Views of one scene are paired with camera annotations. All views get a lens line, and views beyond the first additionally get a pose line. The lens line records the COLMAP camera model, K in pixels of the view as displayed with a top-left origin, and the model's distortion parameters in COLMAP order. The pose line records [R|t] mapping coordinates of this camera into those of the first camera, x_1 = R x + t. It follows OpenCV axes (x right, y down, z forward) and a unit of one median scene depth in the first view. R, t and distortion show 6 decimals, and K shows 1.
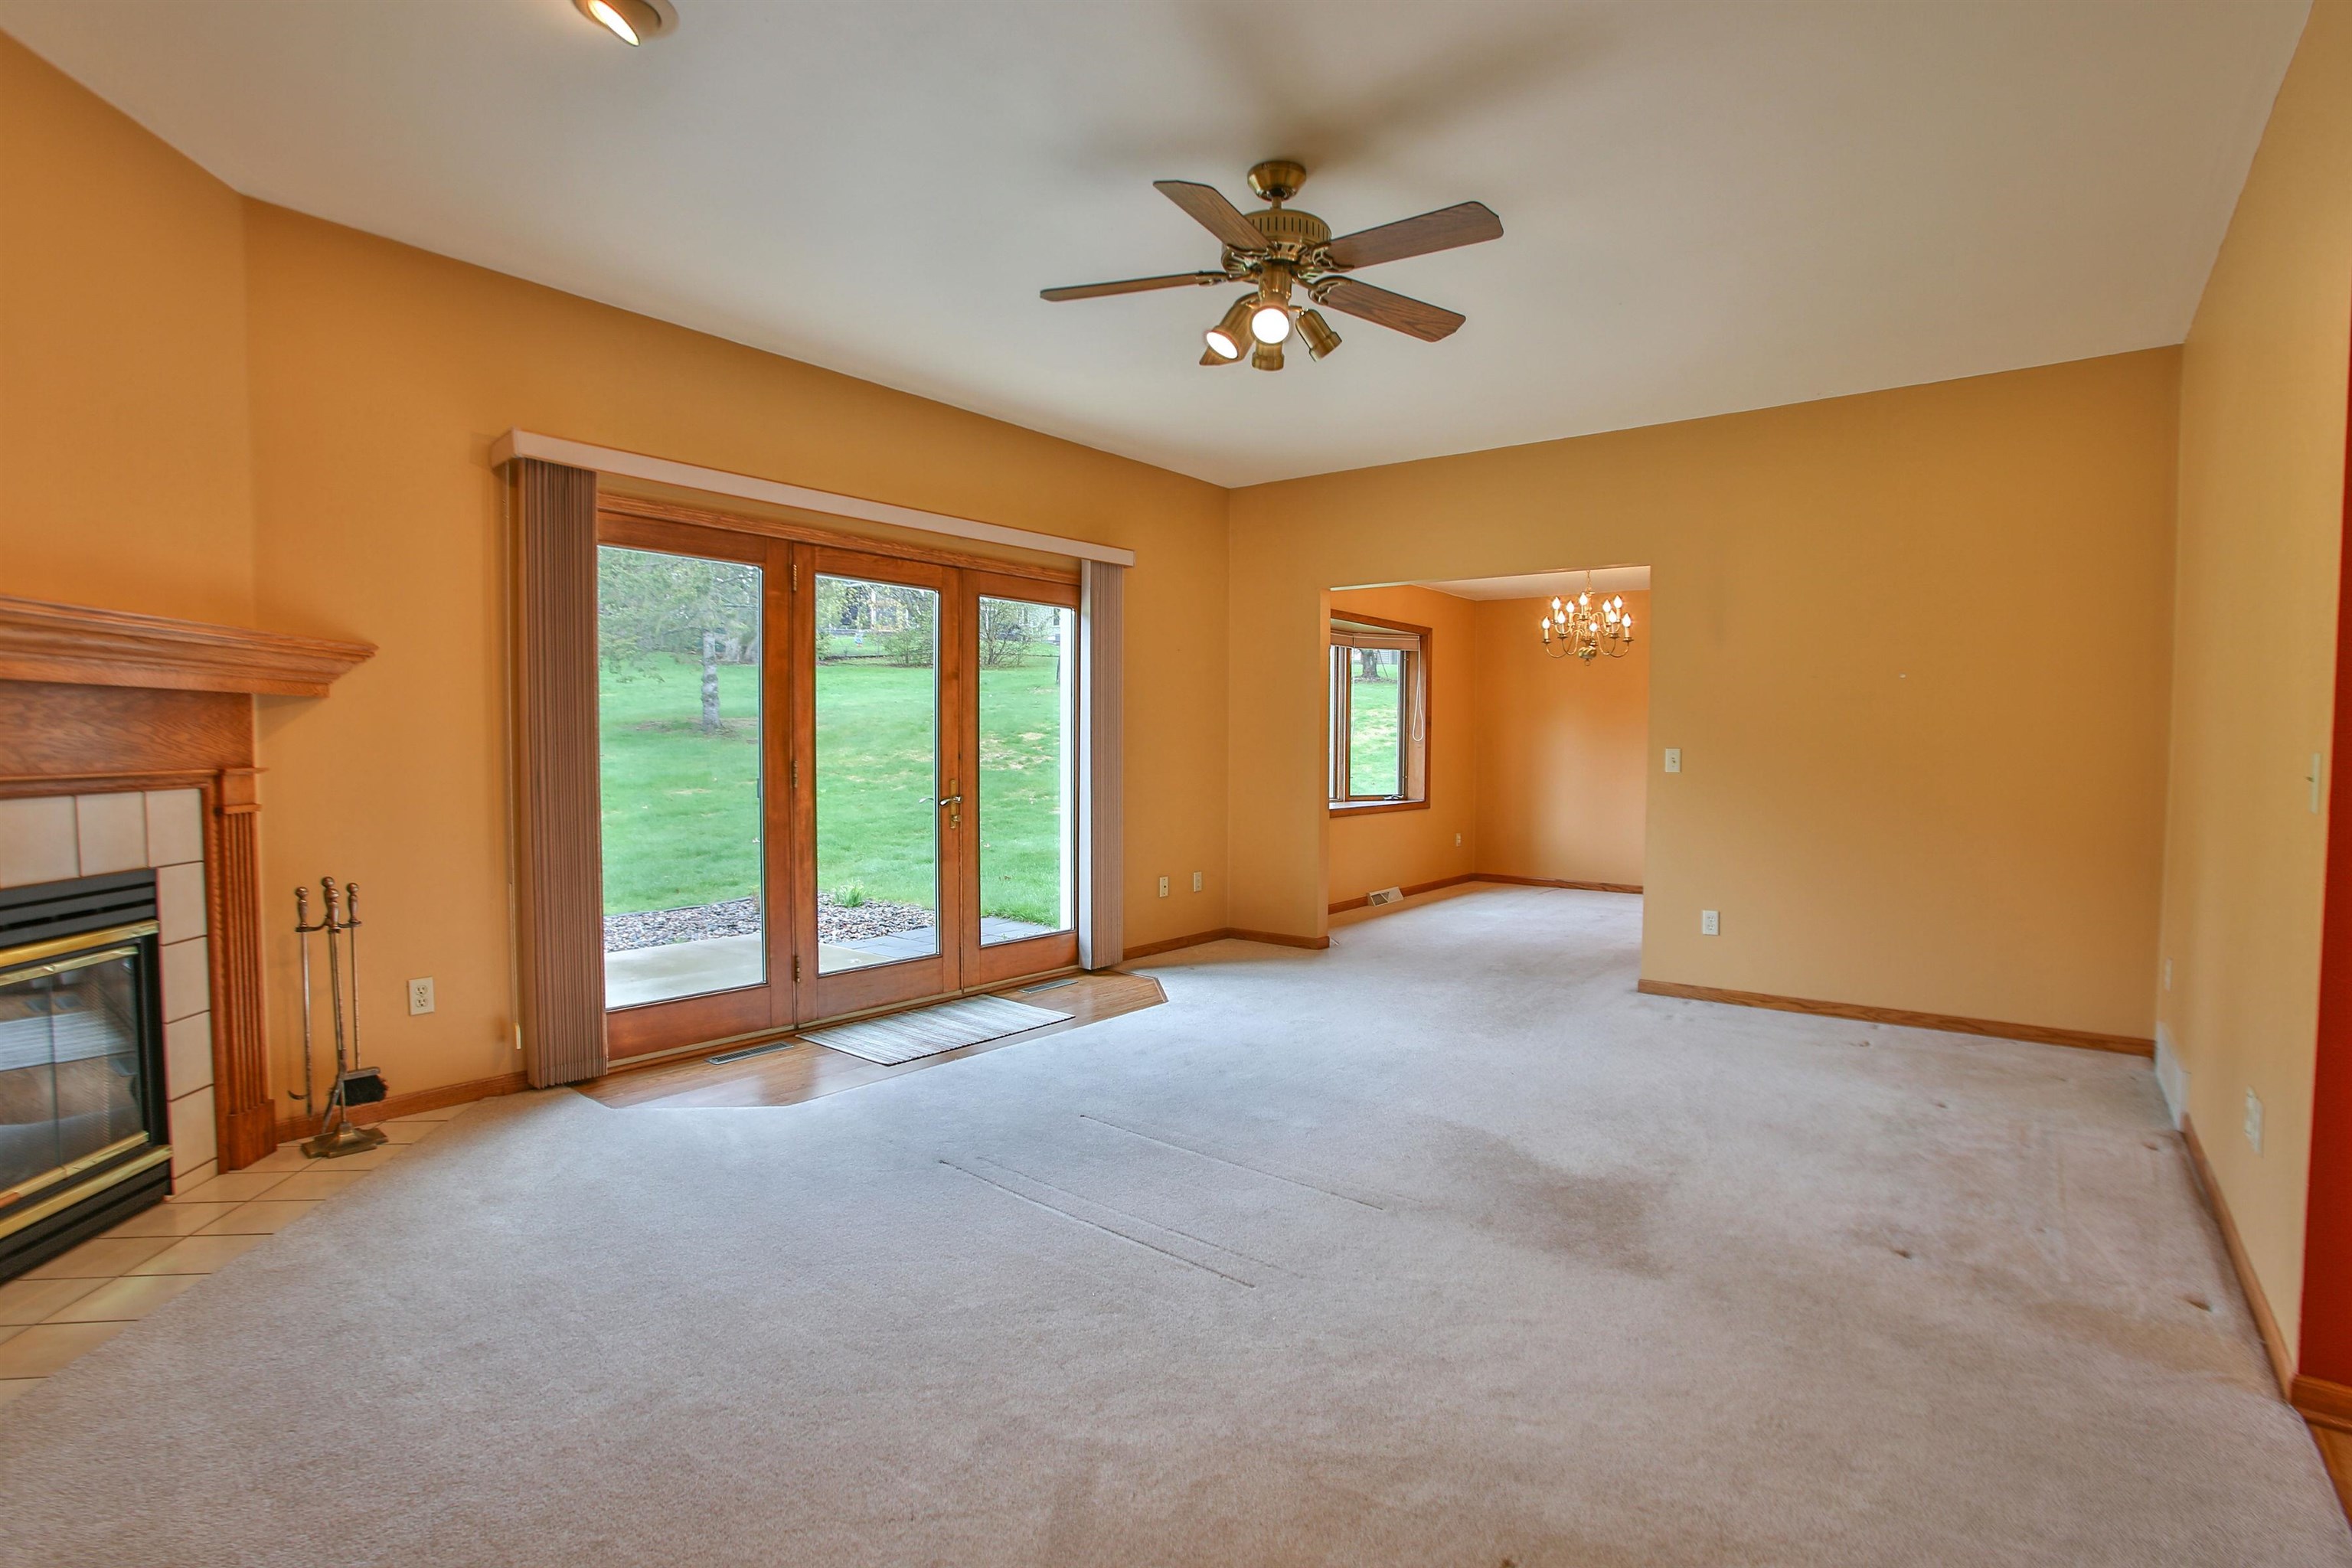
lens RADIAL K [[1147.8, 0, 1171.2], [0, 1147.8, 804.7], [0, 0, 1]] dist [-0.074960, 0.039634]
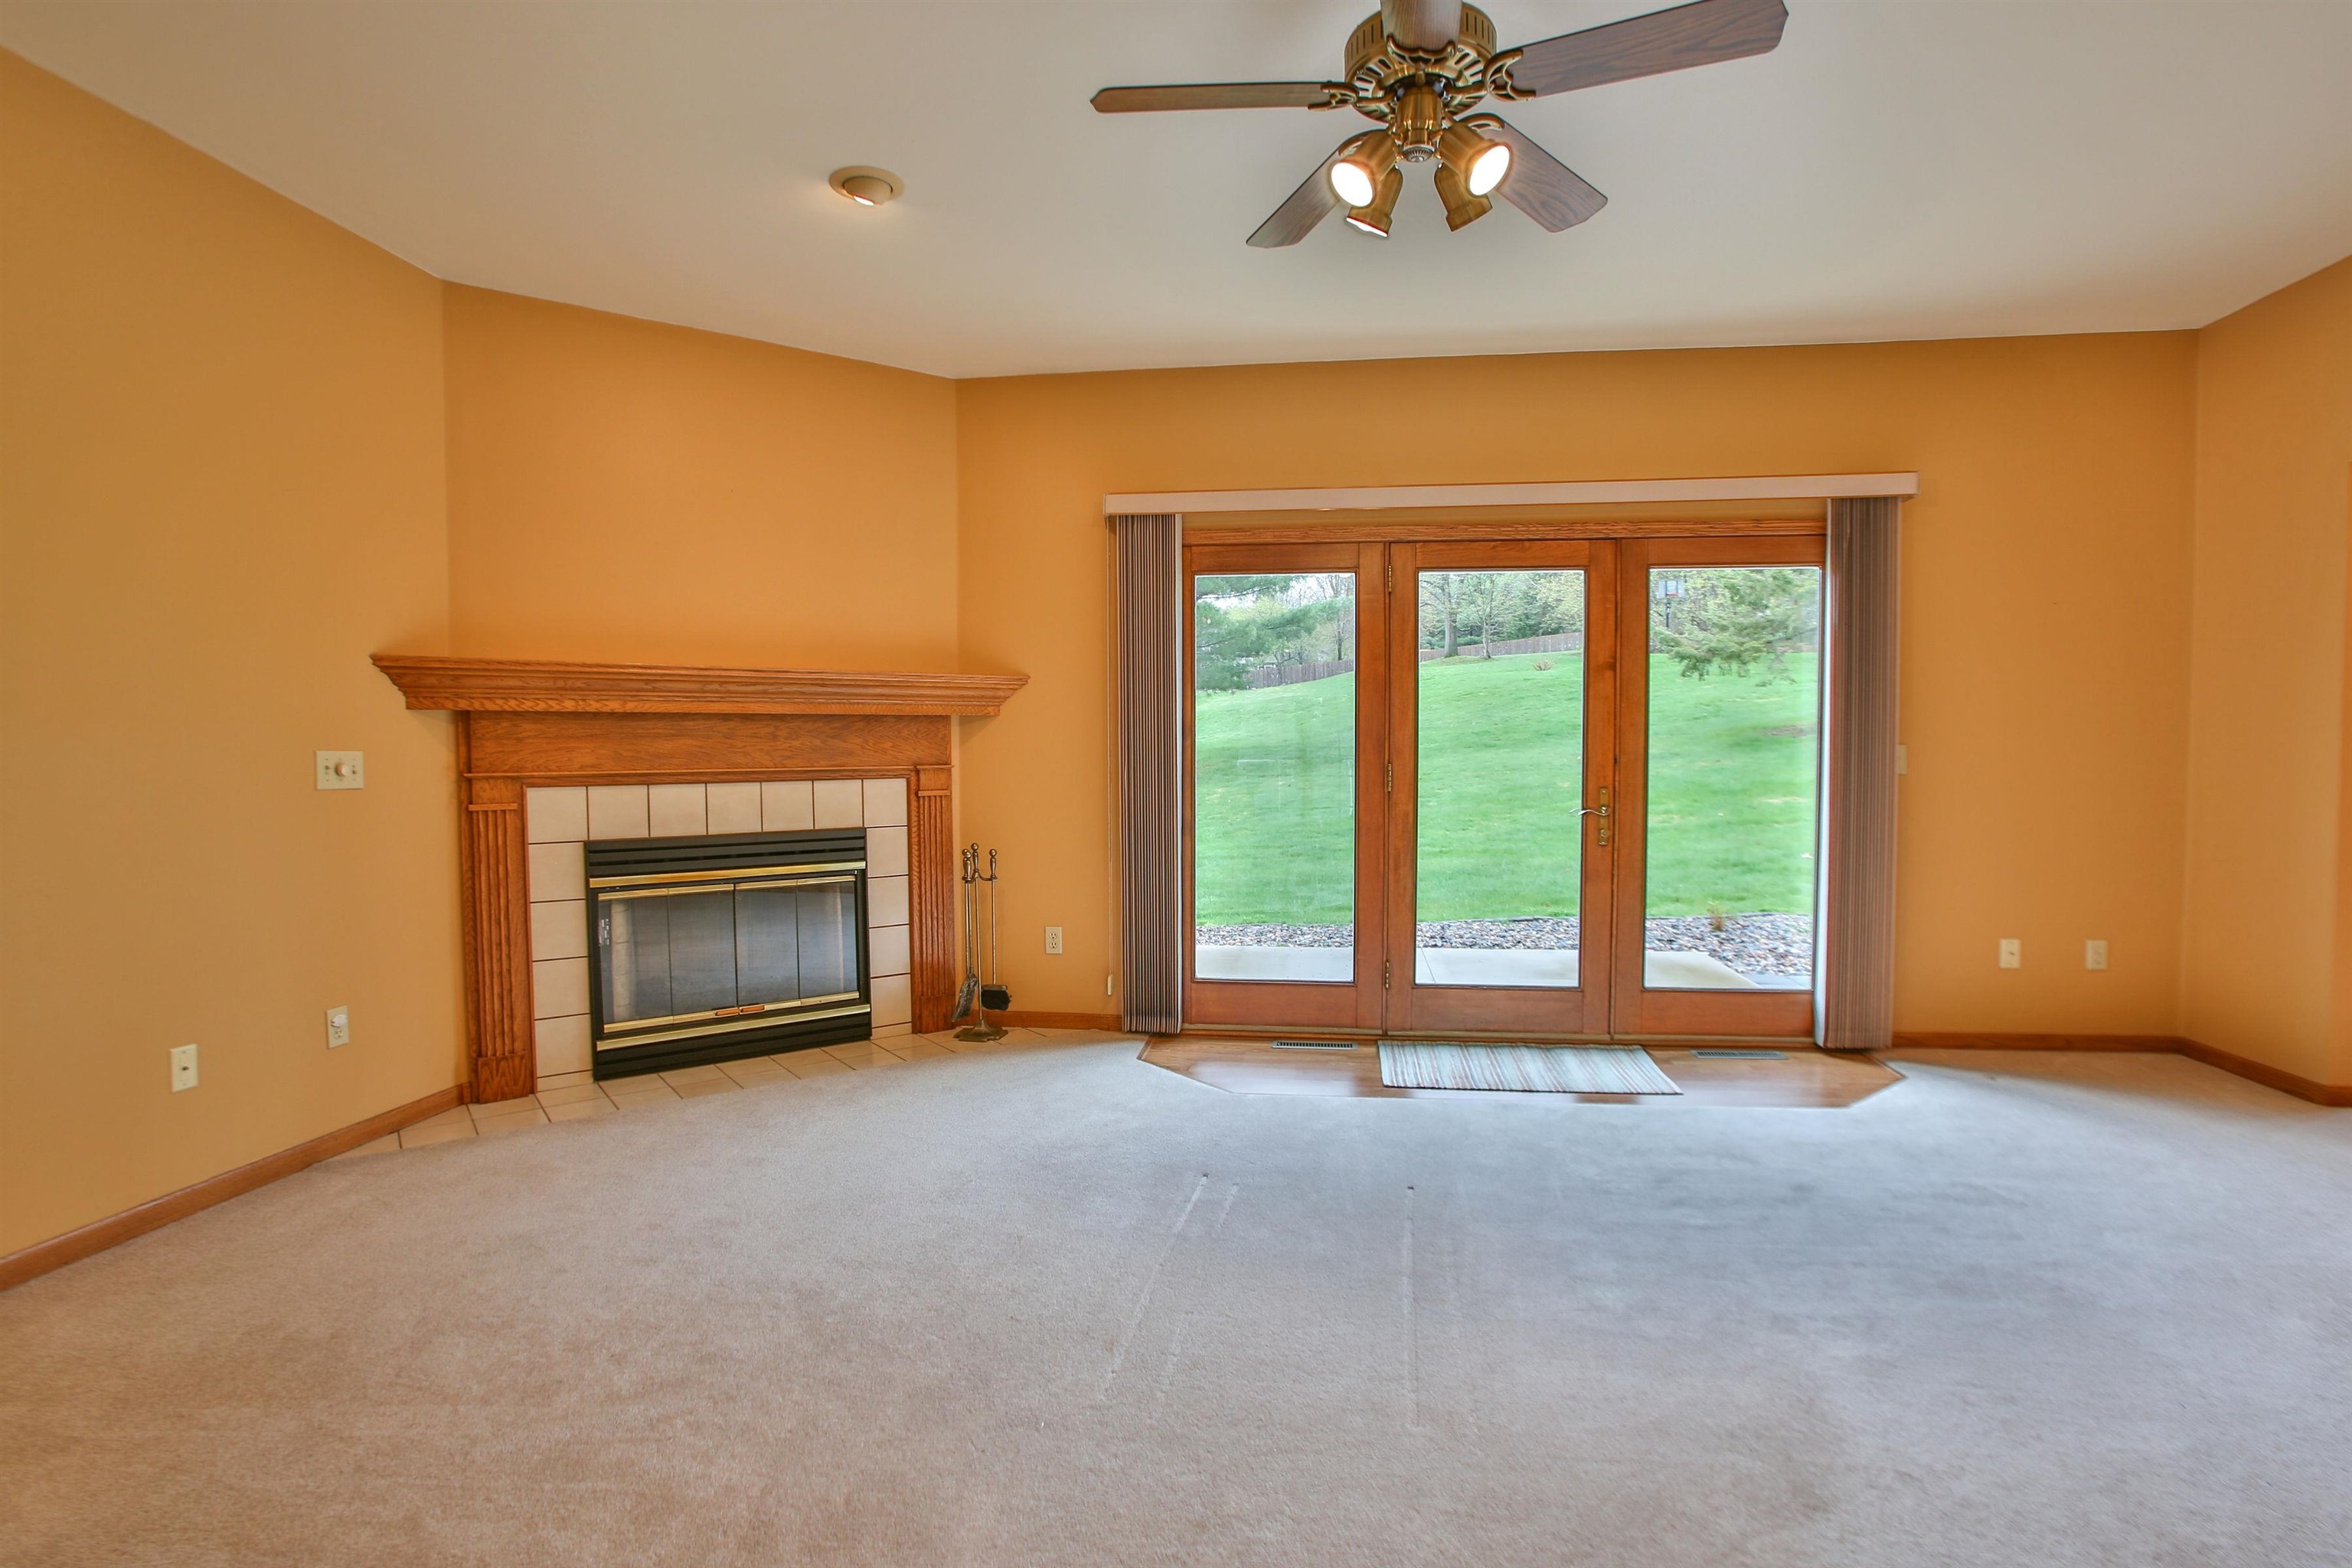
lens RADIAL K [[1147.8, 0, 1171.2], [0, 1147.8, 804.7], [0, 0, 1]] dist [-0.074960, 0.039634]
pose [[0.511959, 0.033965, -0.858338, 0.440097], [-0.039270, 0.999099, 0.016112, -0.011936], [0.858112, 0.025458, 0.512831, 0.338545]]
